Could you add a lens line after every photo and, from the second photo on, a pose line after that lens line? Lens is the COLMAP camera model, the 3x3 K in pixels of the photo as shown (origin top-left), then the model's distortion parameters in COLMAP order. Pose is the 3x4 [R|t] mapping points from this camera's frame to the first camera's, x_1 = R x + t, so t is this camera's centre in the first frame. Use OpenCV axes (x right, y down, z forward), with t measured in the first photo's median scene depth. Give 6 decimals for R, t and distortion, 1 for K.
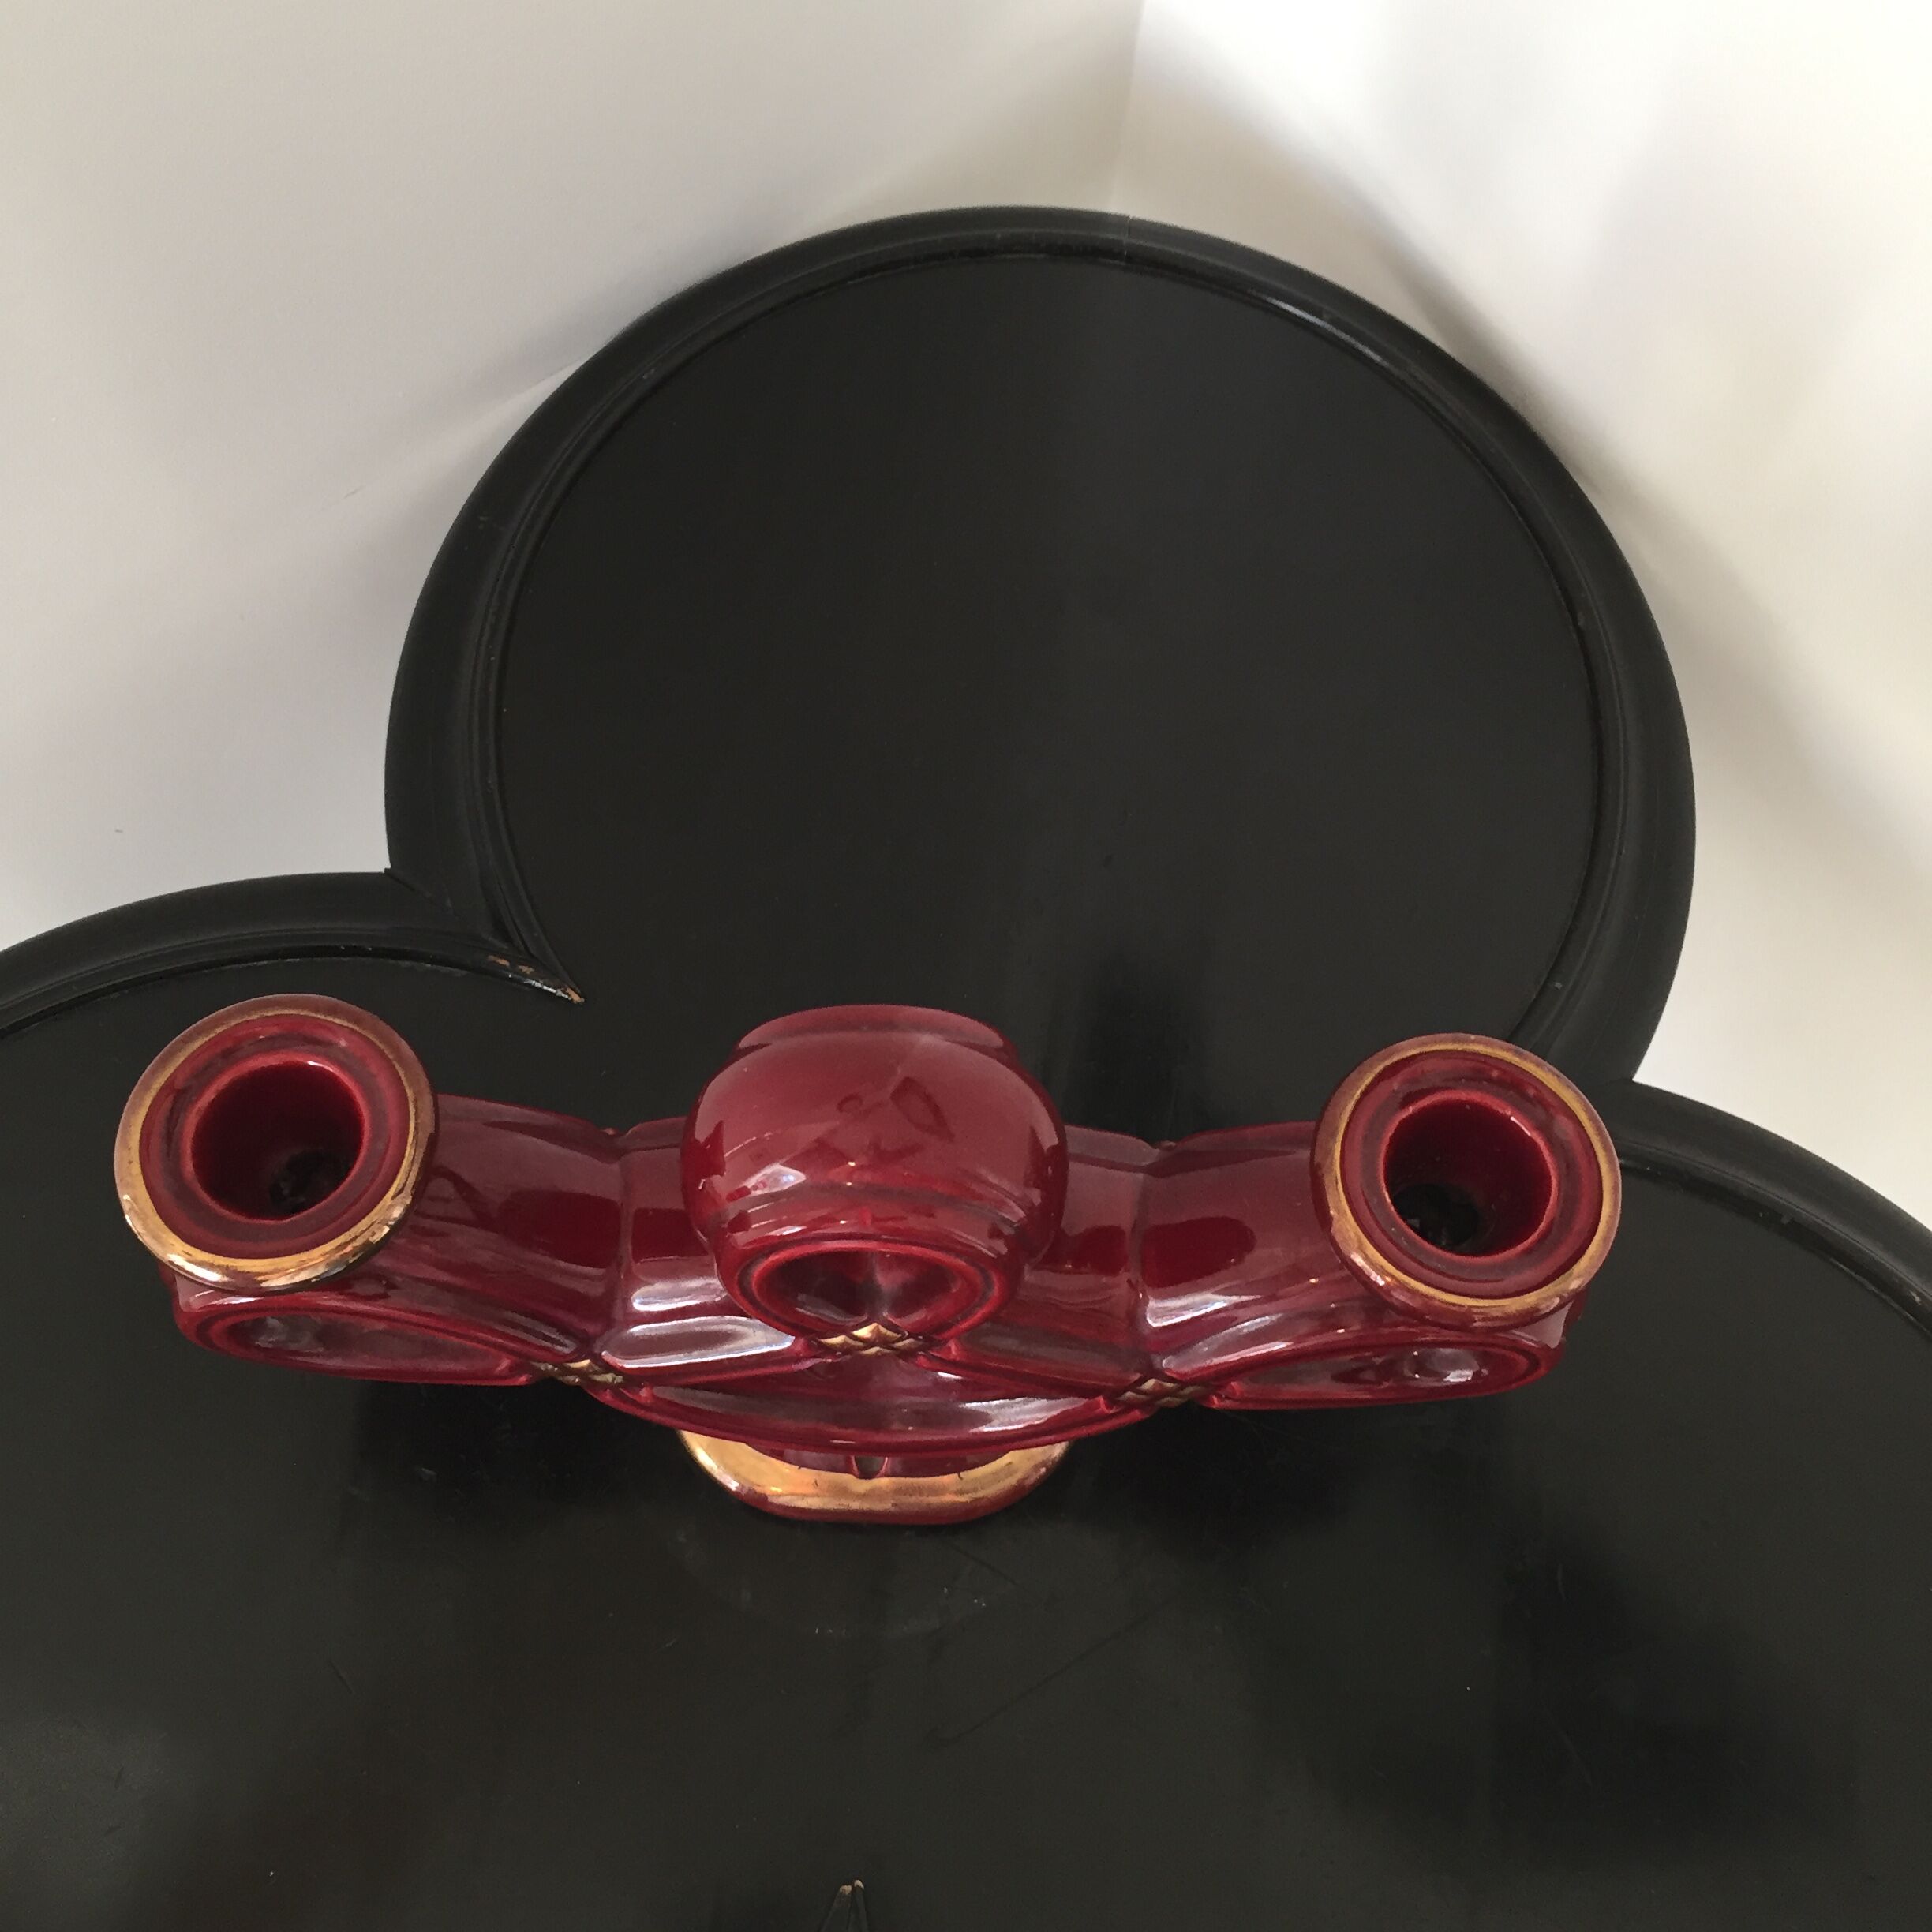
lens RADIAL K [[2188.4, 0, 966.0], [0, 2188.4, 966.0], [0, 0, 1]] dist [0.029149, -0.000300]
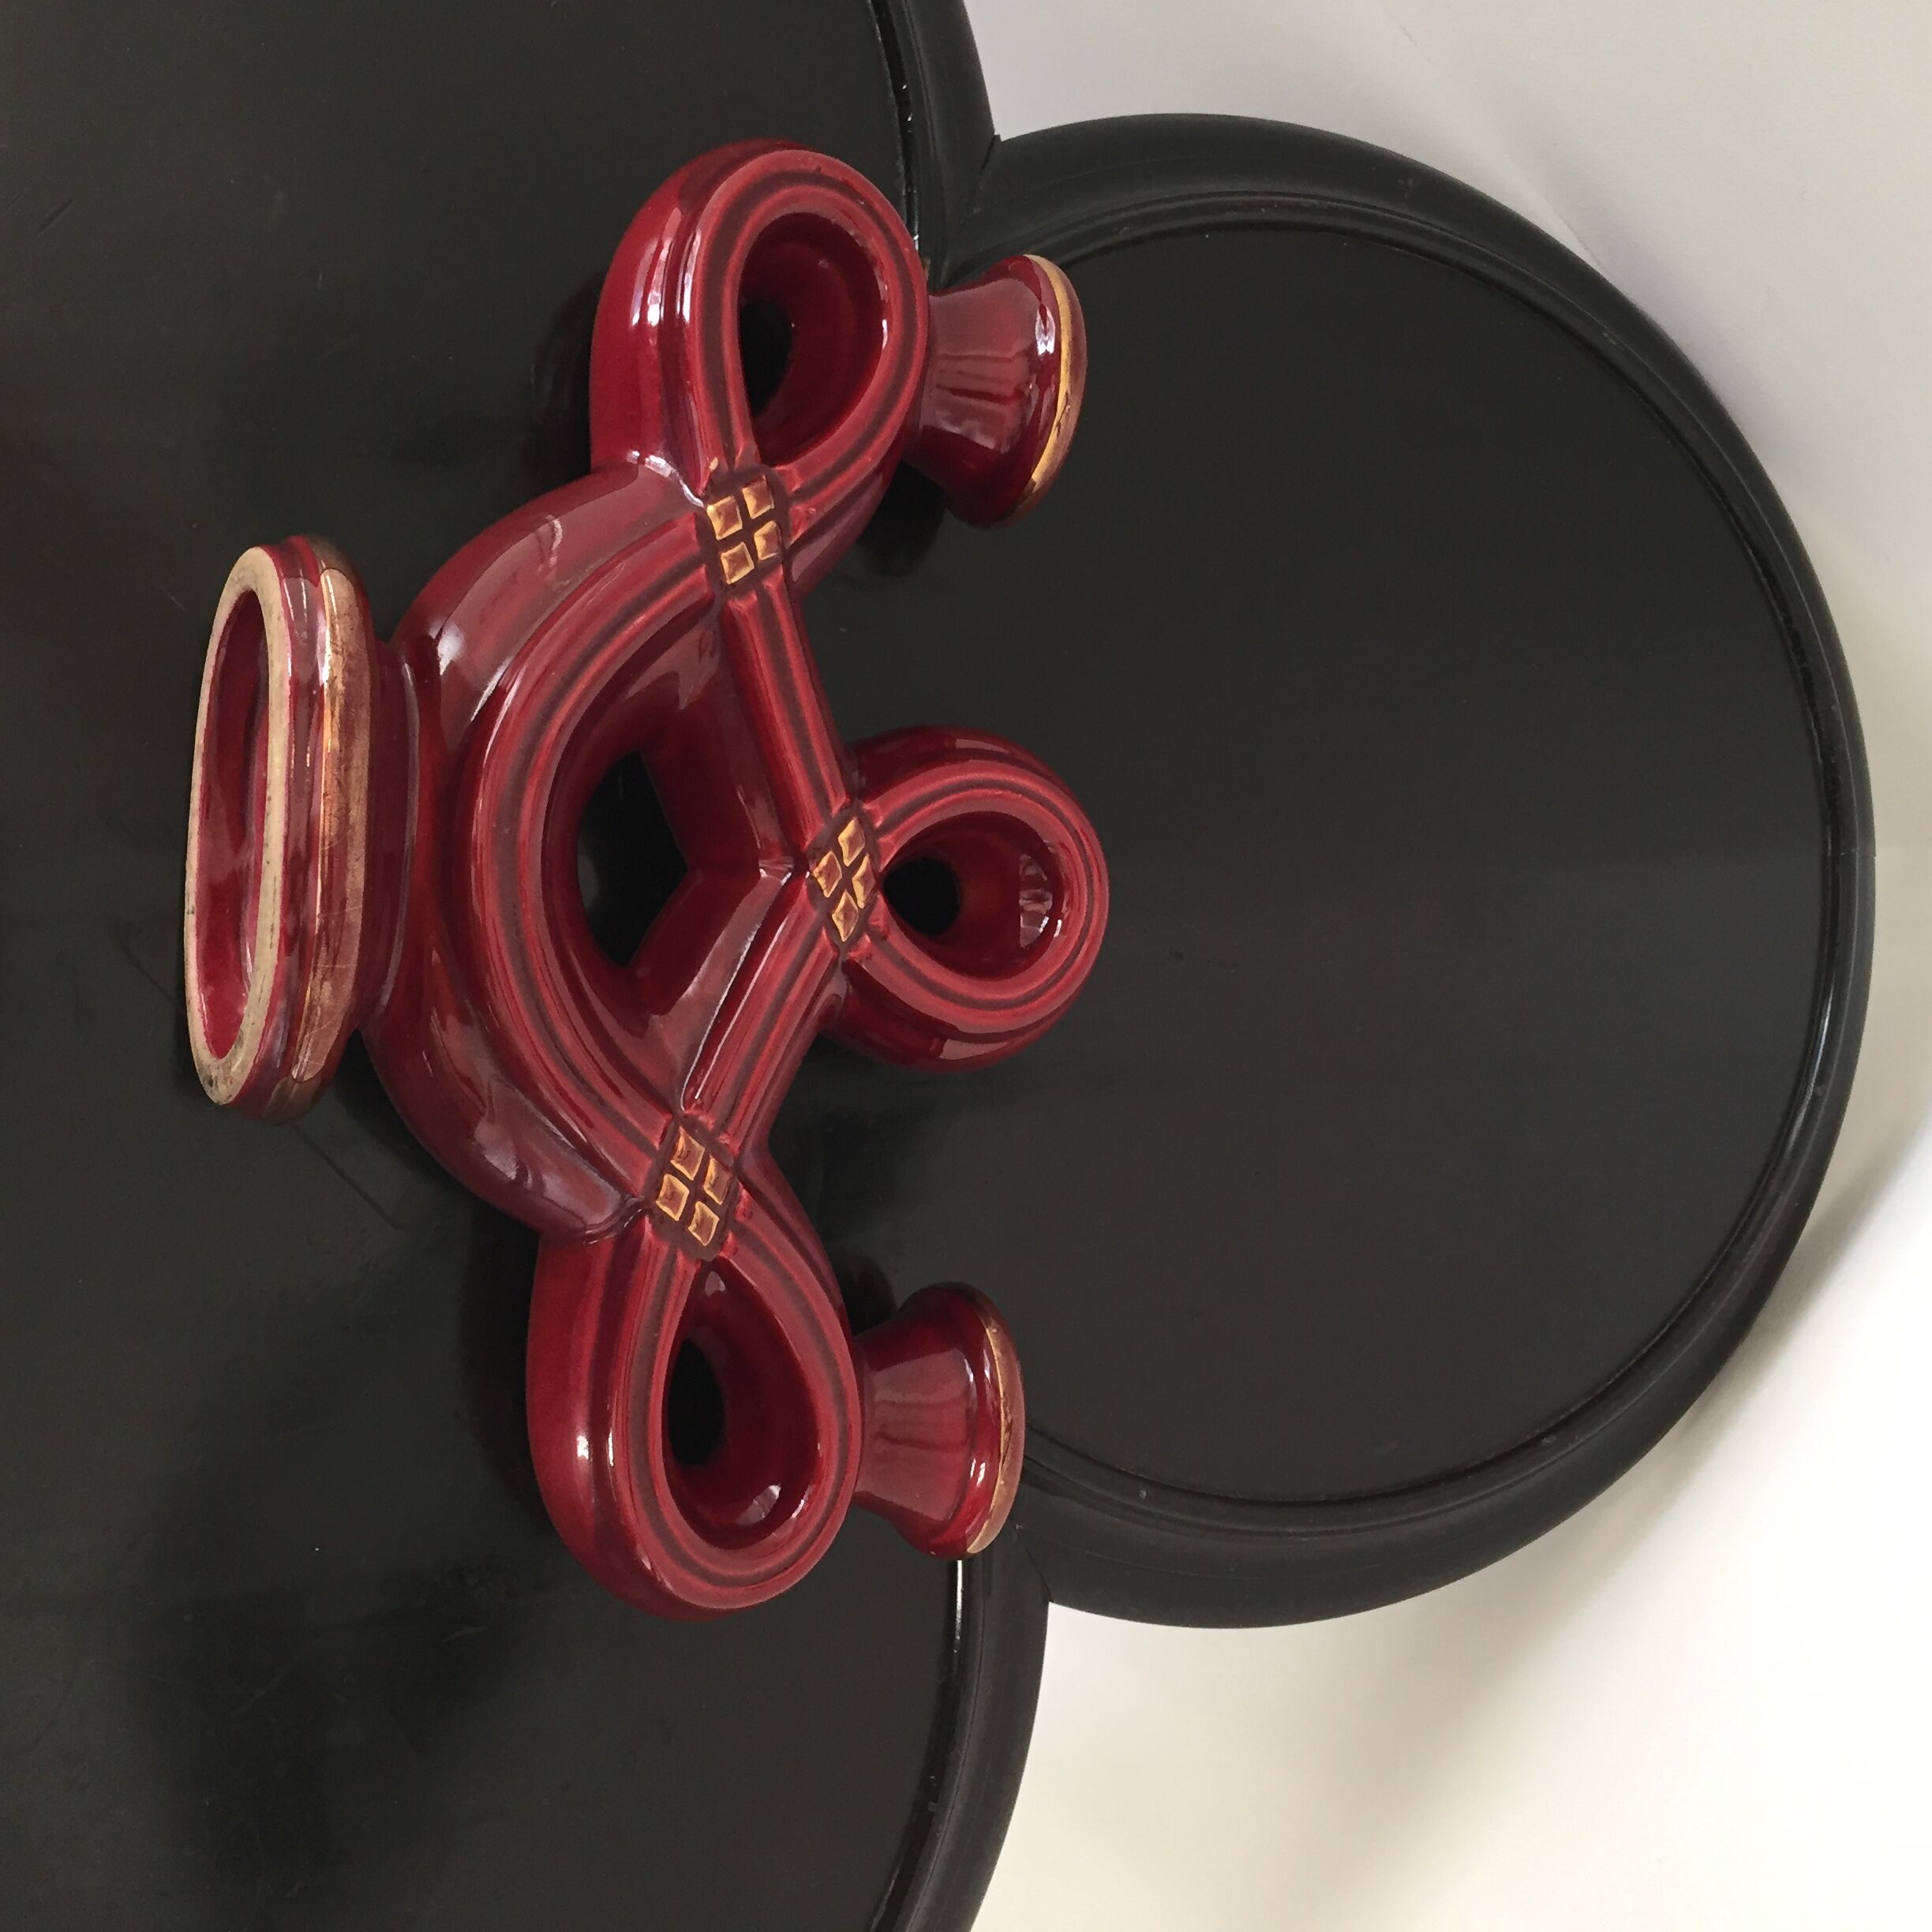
lens RADIAL K [[2188.4, 0, 966.0], [0, 2188.4, 966.0], [0, 0, 1]] dist [0.029149, -0.000300]
pose [[0.200568, 0.979680, 0.000481, 0.071263], [-0.979616, 0.200560, -0.011337, 0.060517], [-0.011203, 0.001802, 0.999936, 0.189036]]
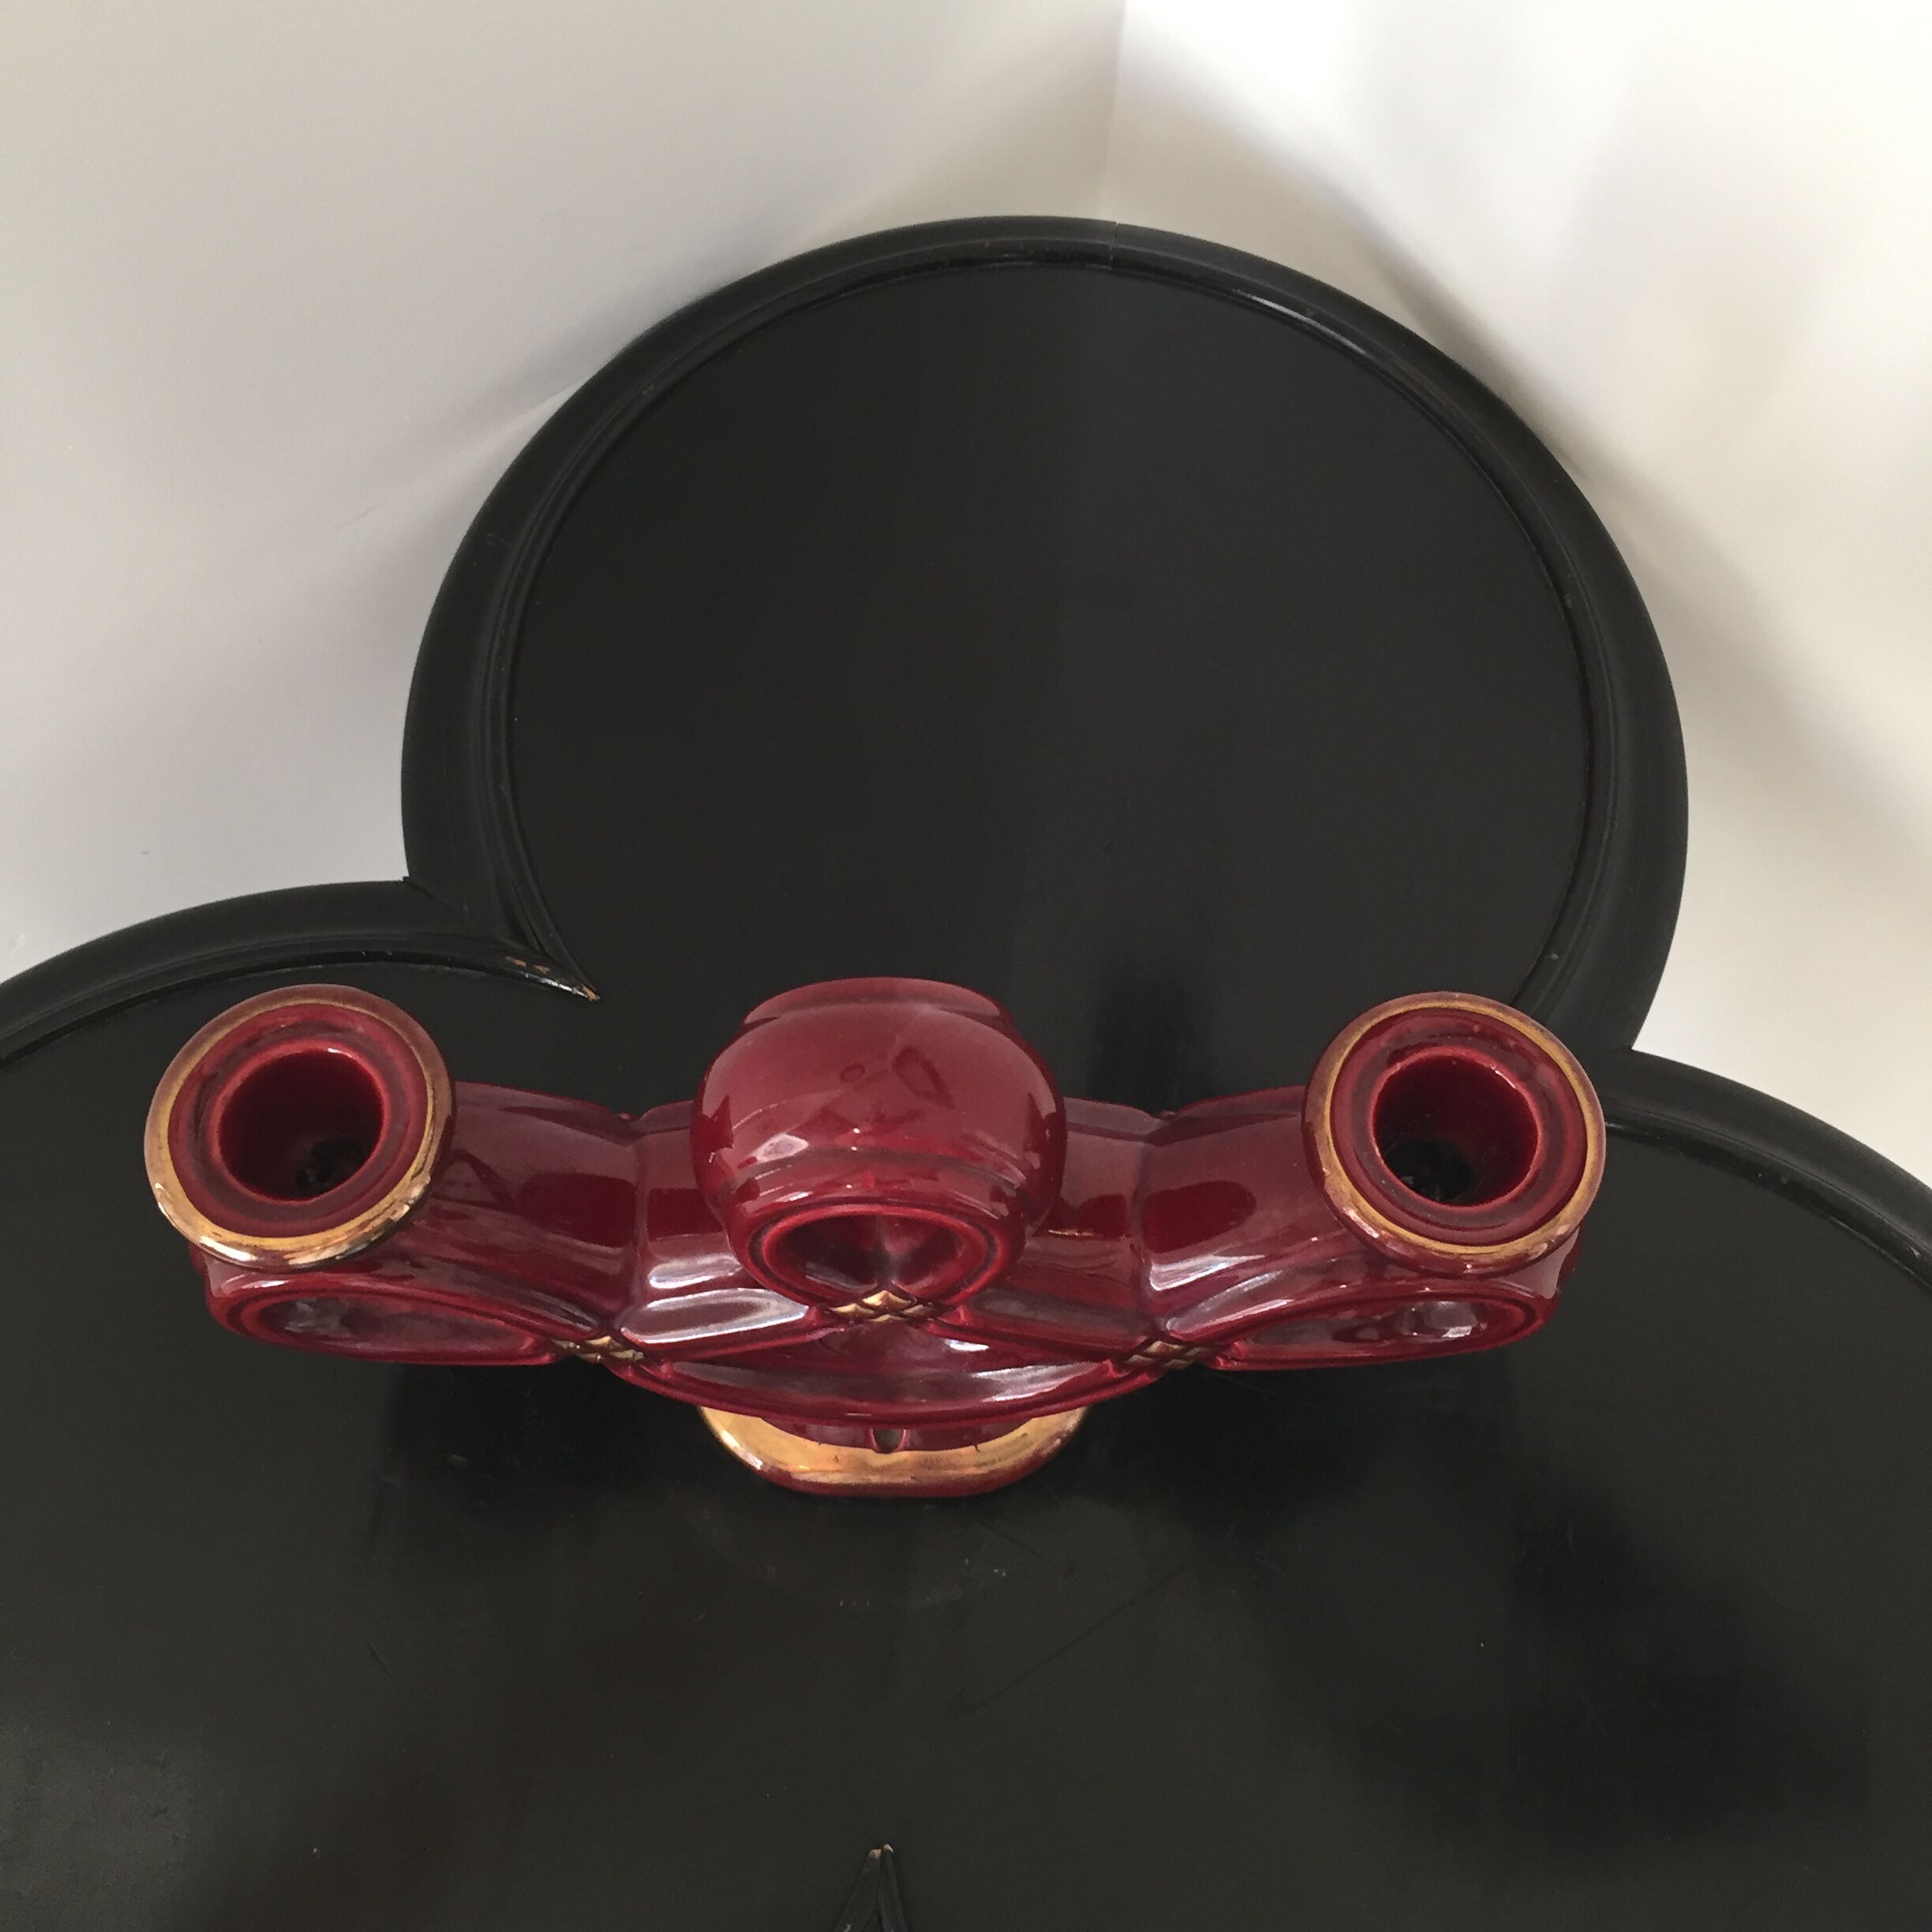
lens RADIAL K [[2188.4, 0, 966.0], [0, 2188.4, 966.0], [0, 0, 1]] dist [0.029149, -0.000300]
pose [[0.999494, -0.028874, -0.013373, 0.014301], [0.028722, 0.999522, -0.011417, 0.022681], [0.013696, 0.011027, 0.999845, -0.028593]]
